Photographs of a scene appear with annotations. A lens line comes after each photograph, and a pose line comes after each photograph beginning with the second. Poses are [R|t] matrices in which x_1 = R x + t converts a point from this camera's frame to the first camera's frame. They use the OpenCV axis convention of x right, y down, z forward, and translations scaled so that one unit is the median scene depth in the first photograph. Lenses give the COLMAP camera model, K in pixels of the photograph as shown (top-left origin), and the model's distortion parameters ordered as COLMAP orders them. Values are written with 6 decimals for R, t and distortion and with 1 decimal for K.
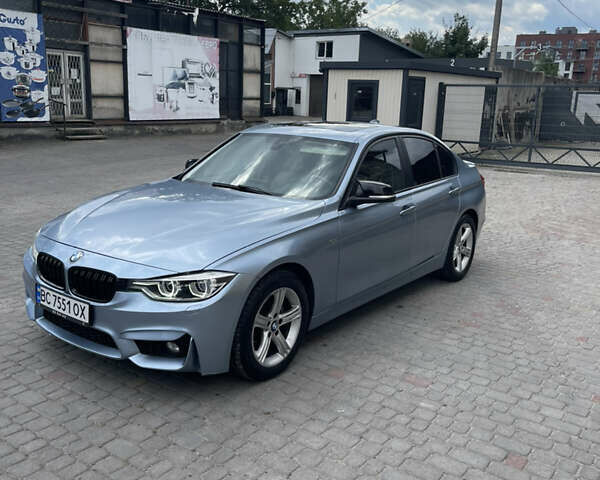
lens RADIAL K [[603.9, 0, 300.2], [0, 603.9, 241.8], [0, 0, 1]] dist [0.025250, 0.000000]
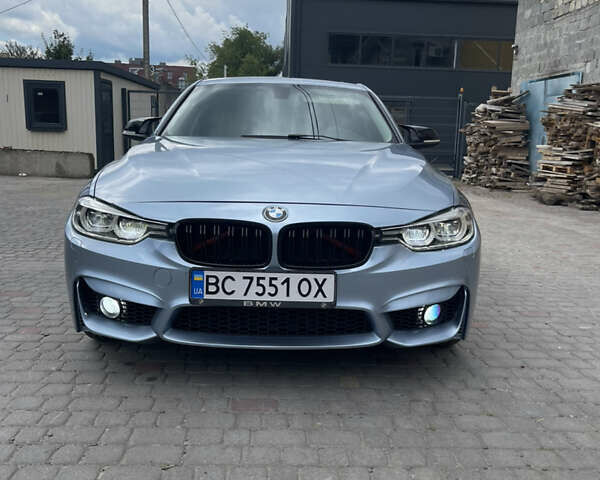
lens RADIAL K [[603.9, 0, 309.9], [0, 603.9, 239.4], [0, 0, 1]] dist [0.025250, 0.000000]
pose [[0.789621, -0.115919, 0.602546, -0.741302], [0.142809, 0.989745, 0.003261, 0.057069], [-0.596744, 0.083474, 0.798078, 0.456084]]
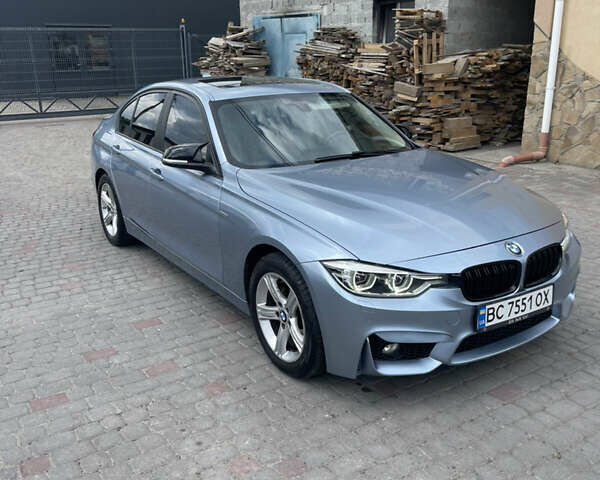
lens RADIAL K [[603.9, 0, 299.5], [0, 603.9, 238.9], [0, 0, 1]] dist [0.025250, 0.000000]
pose [[0.352602, -0.316866, 0.880493, -1.226651], [0.238397, 0.940296, 0.242919, -0.267743], [-0.904897, 0.124253, 0.407090, 0.925232]]
